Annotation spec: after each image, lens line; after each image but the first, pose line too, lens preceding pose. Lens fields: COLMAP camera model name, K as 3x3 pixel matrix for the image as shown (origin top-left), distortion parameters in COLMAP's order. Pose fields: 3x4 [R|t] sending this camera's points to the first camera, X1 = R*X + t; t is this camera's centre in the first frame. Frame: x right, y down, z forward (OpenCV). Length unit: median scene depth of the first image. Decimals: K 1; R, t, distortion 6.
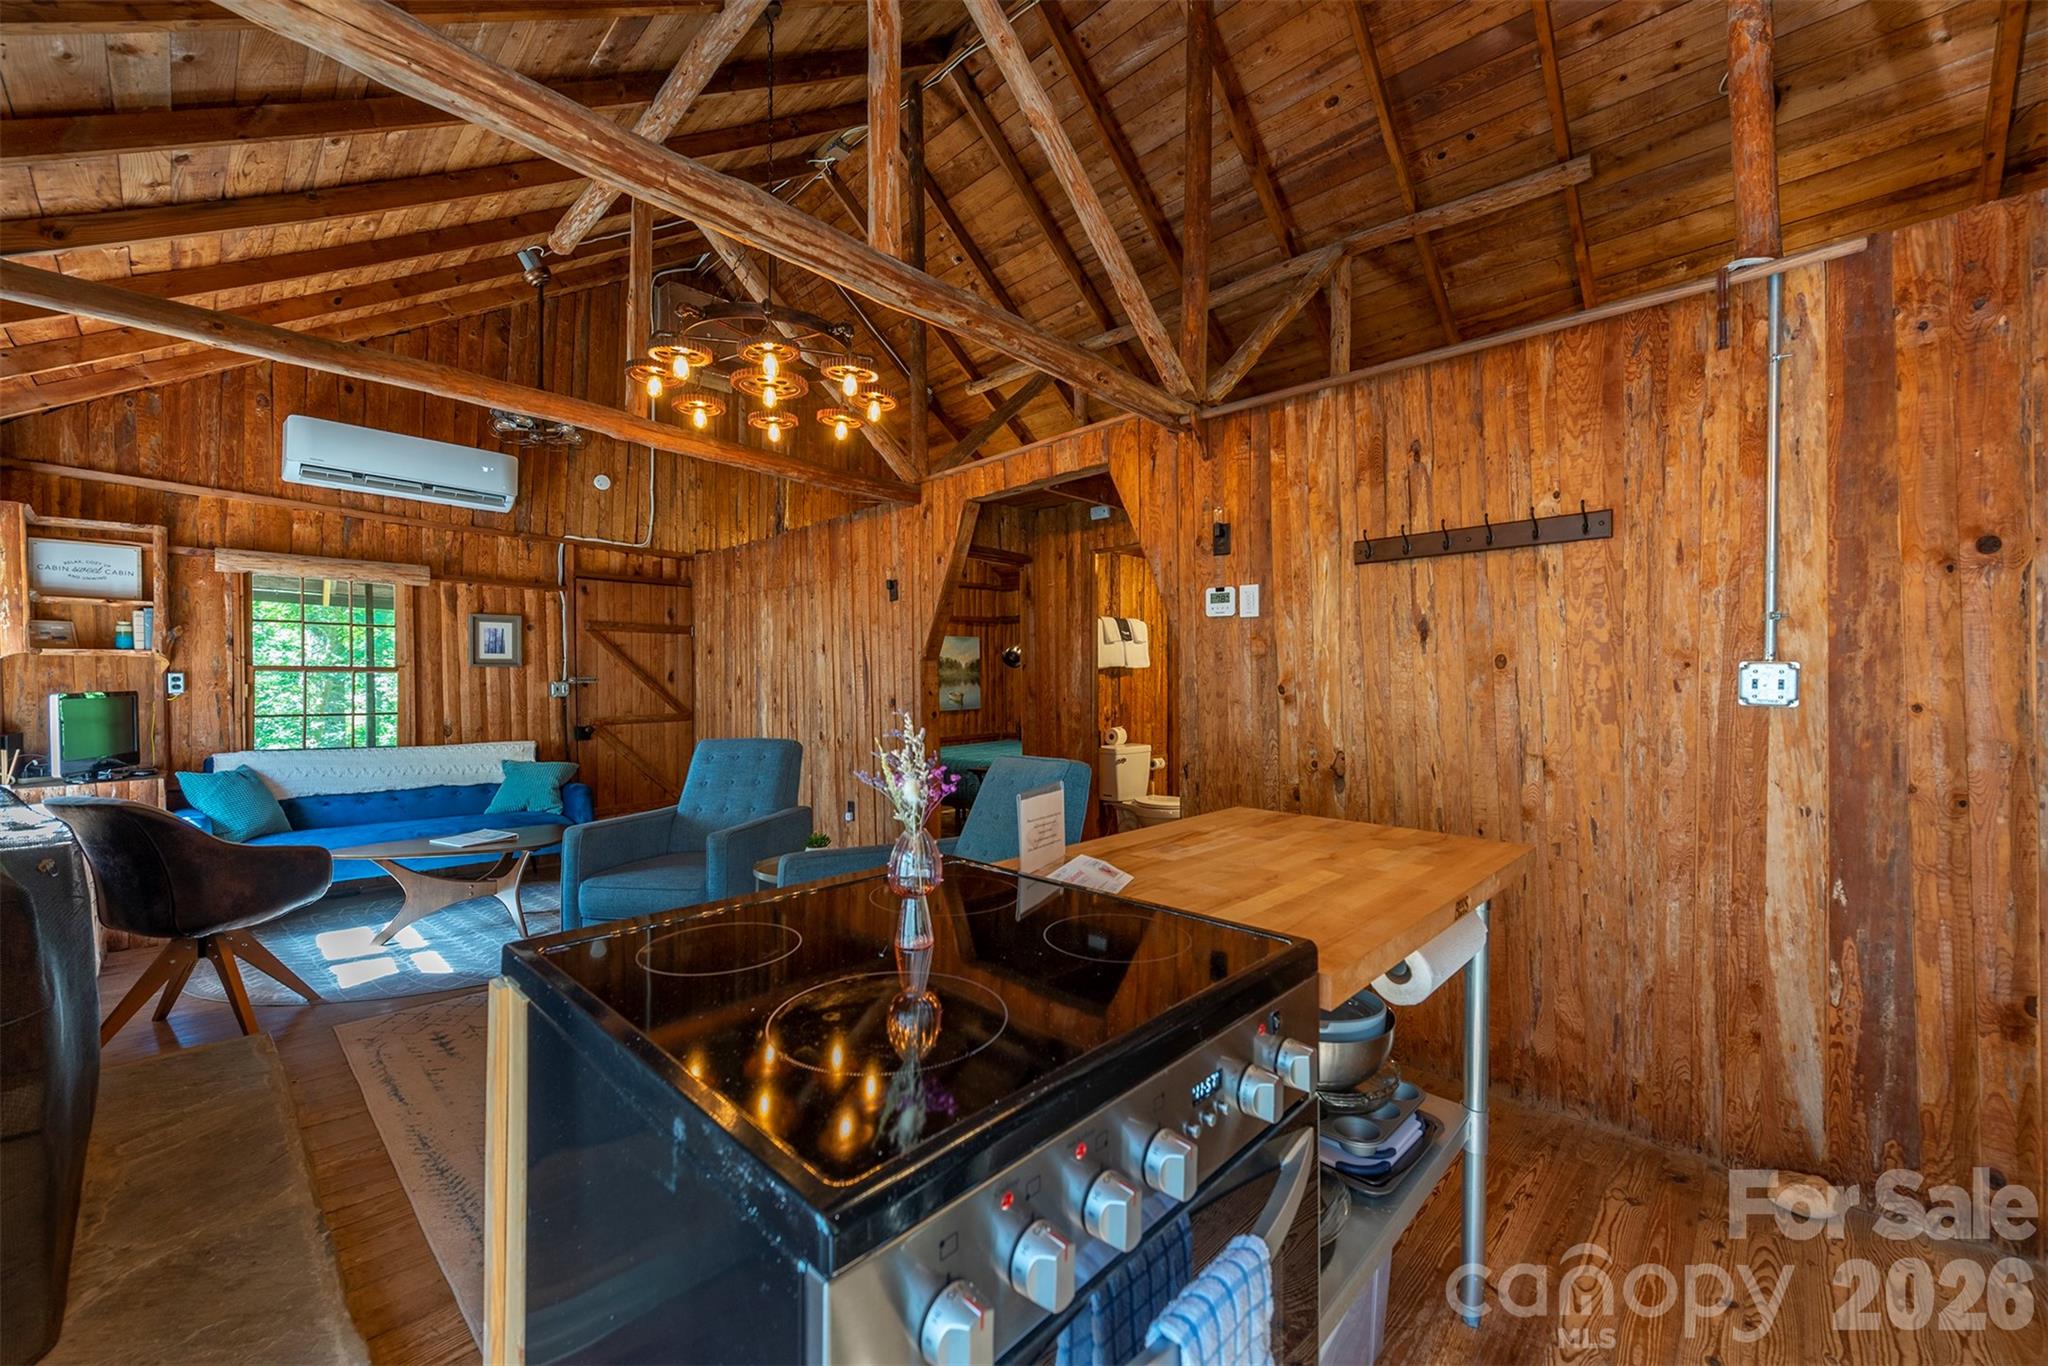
lens RADIAL K [[808.0, 0, 1056.1], [0, 808.0, 681.6], [0, 0, 1]] dist [0.017748, -0.003591]
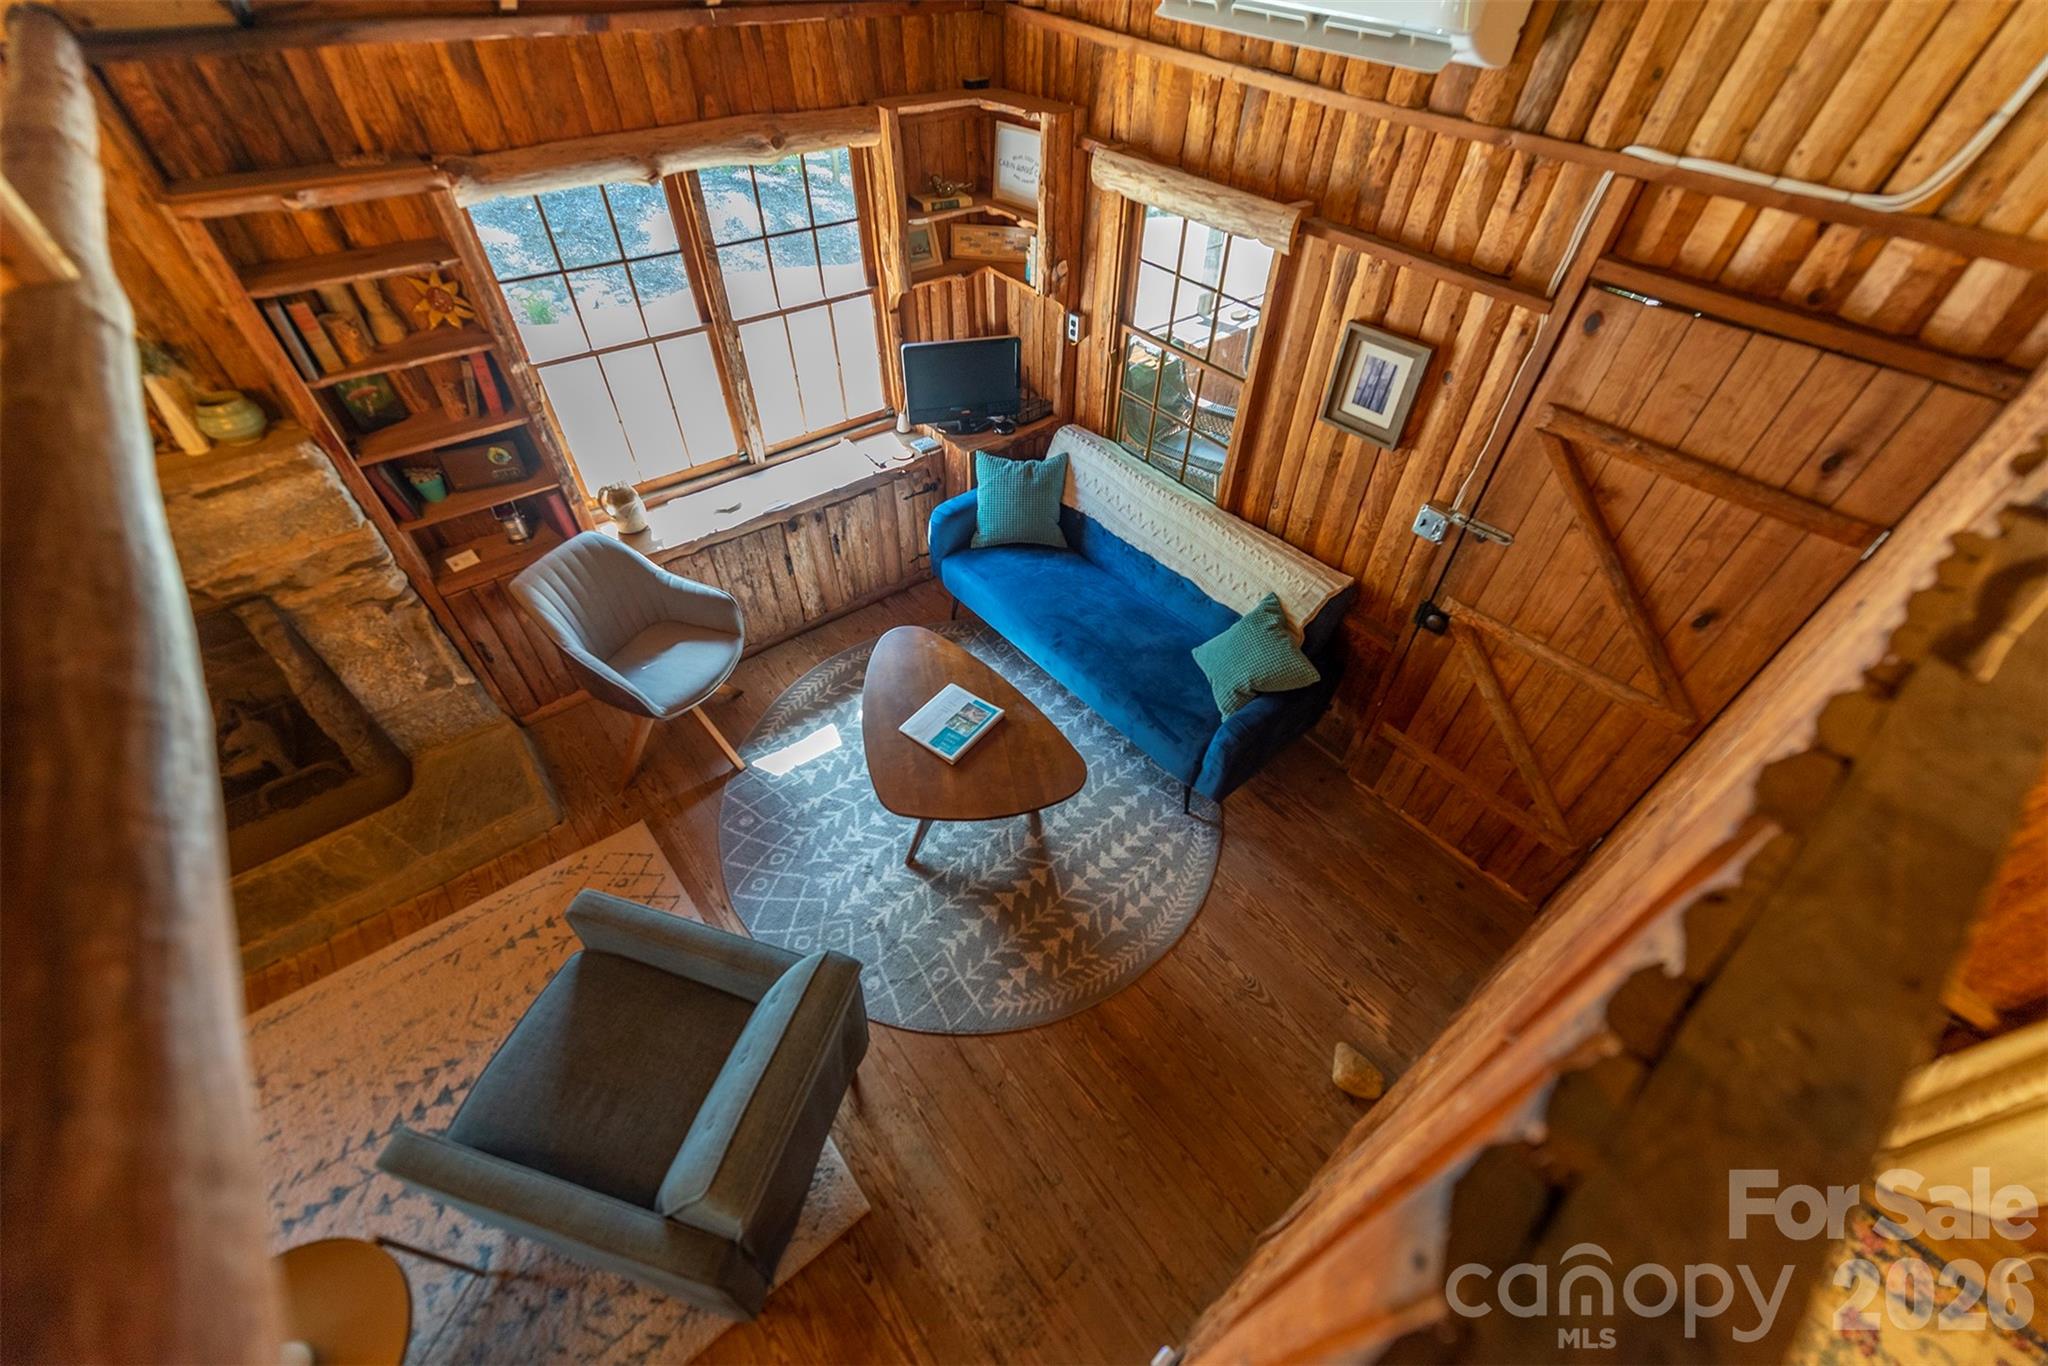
lens RADIAL K [[808.0, 0, 1016.5], [0, 808.0, 674.4], [0, 0, 1]] dist [0.017748, -0.003591]
pose [[-0.149035, 0.700872, -0.697543, -0.206712], [-0.029406, 0.701968, 0.711601, -0.298931], [0.988395, 0.126566, -0.084008, 0.931463]]
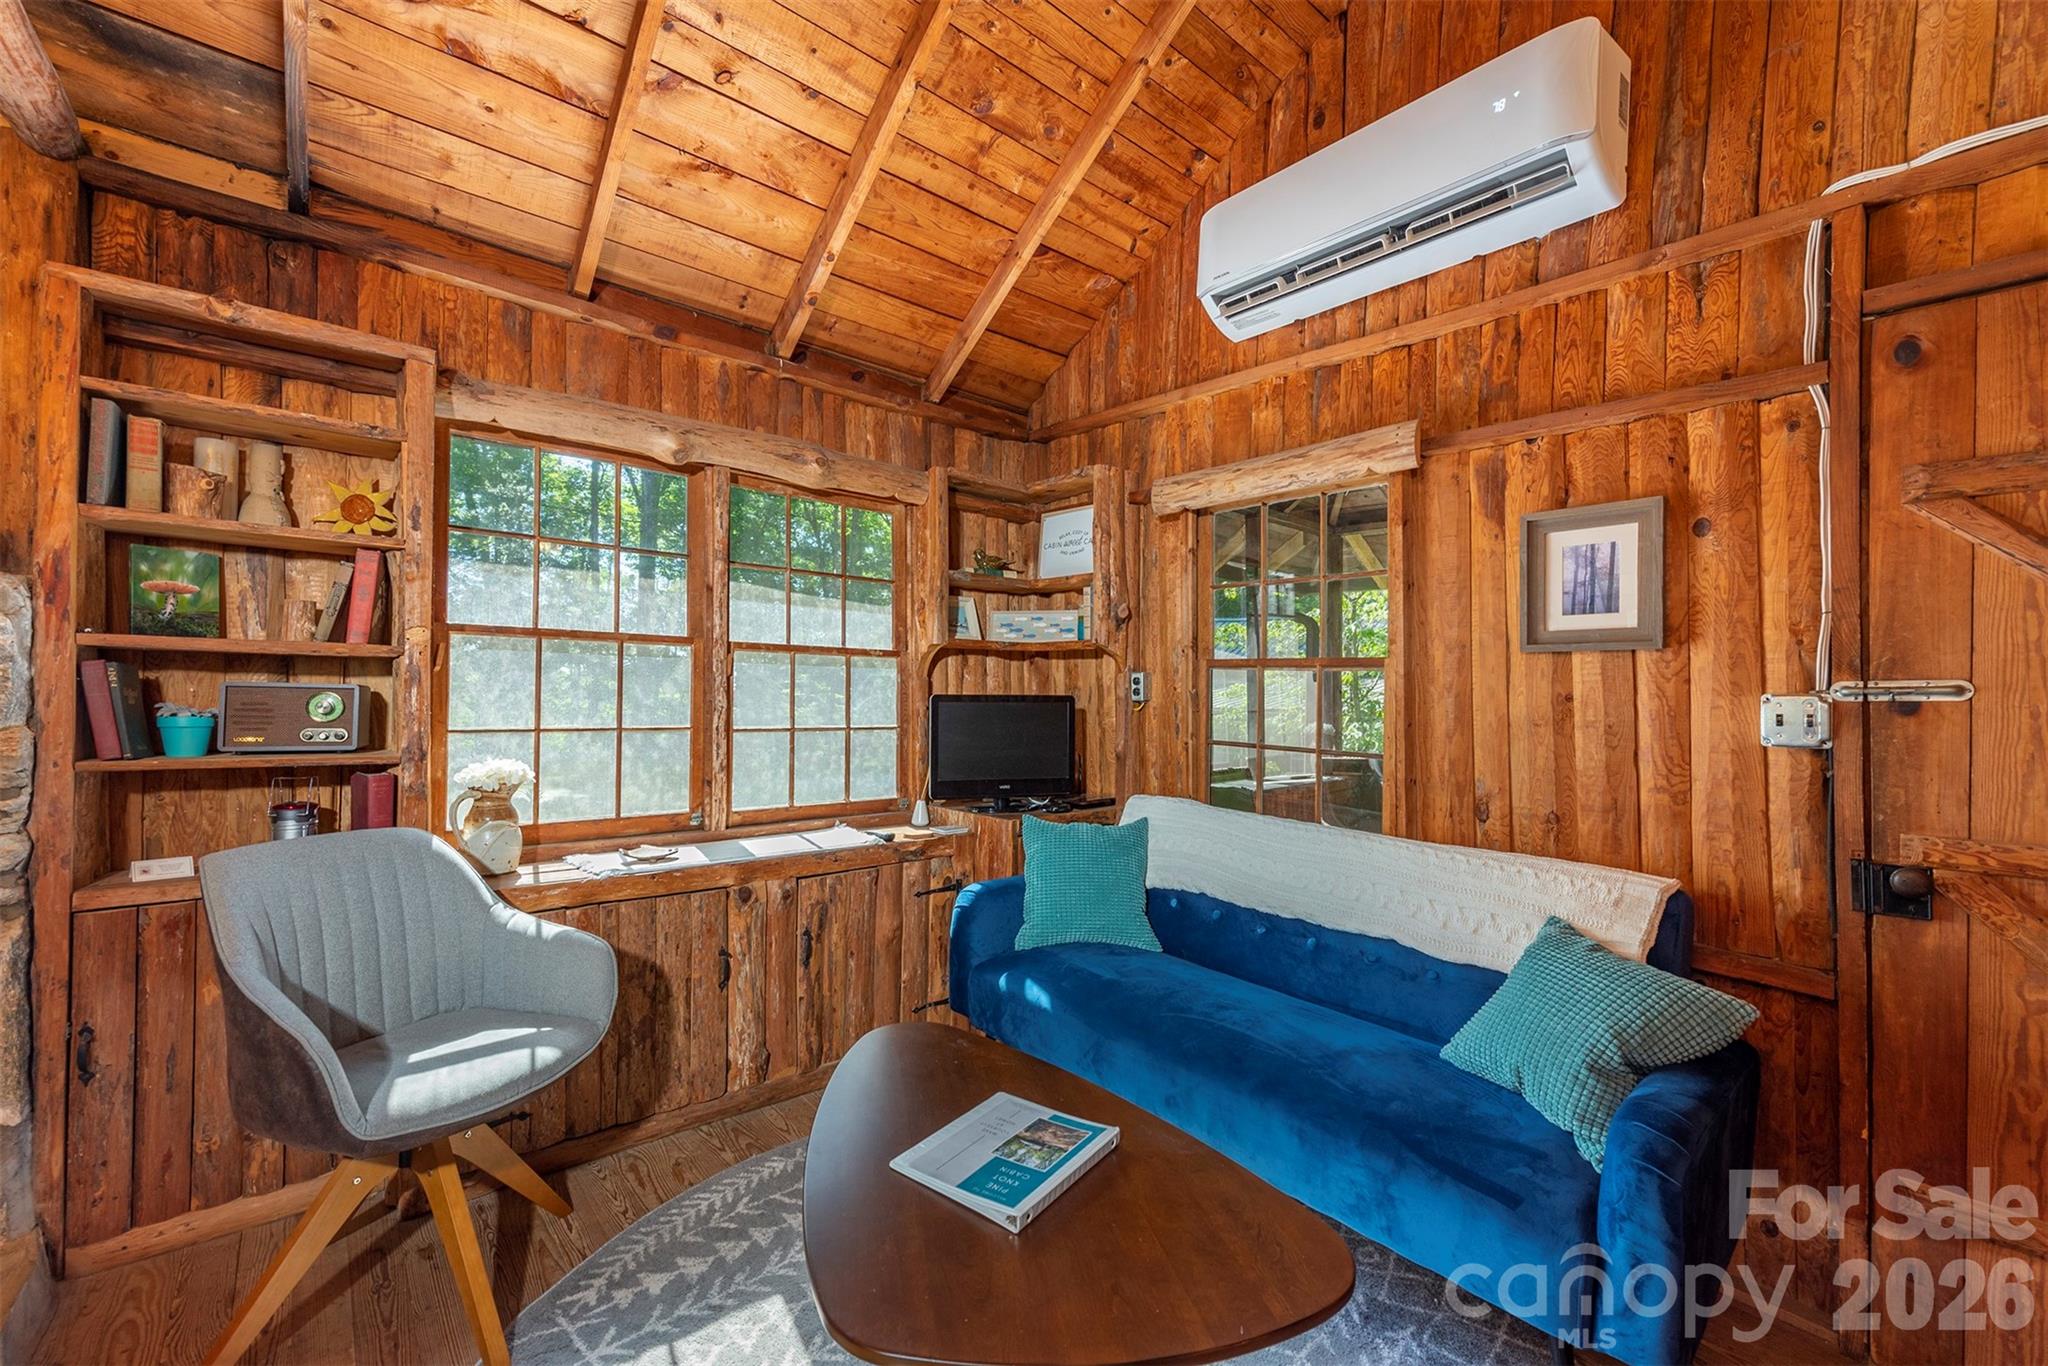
lens RADIAL K [[823.1, 0, 1030.5], [0, 823.1, 689.6], [0, 0, 1]] dist [0.008435, -0.000957]
pose [[-0.113502, -0.002353, -0.993535, -0.321923], [-0.020734, 0.999785, 0.000001, 0.005102], [0.993321, 0.020600, -0.113527, 0.871905]]
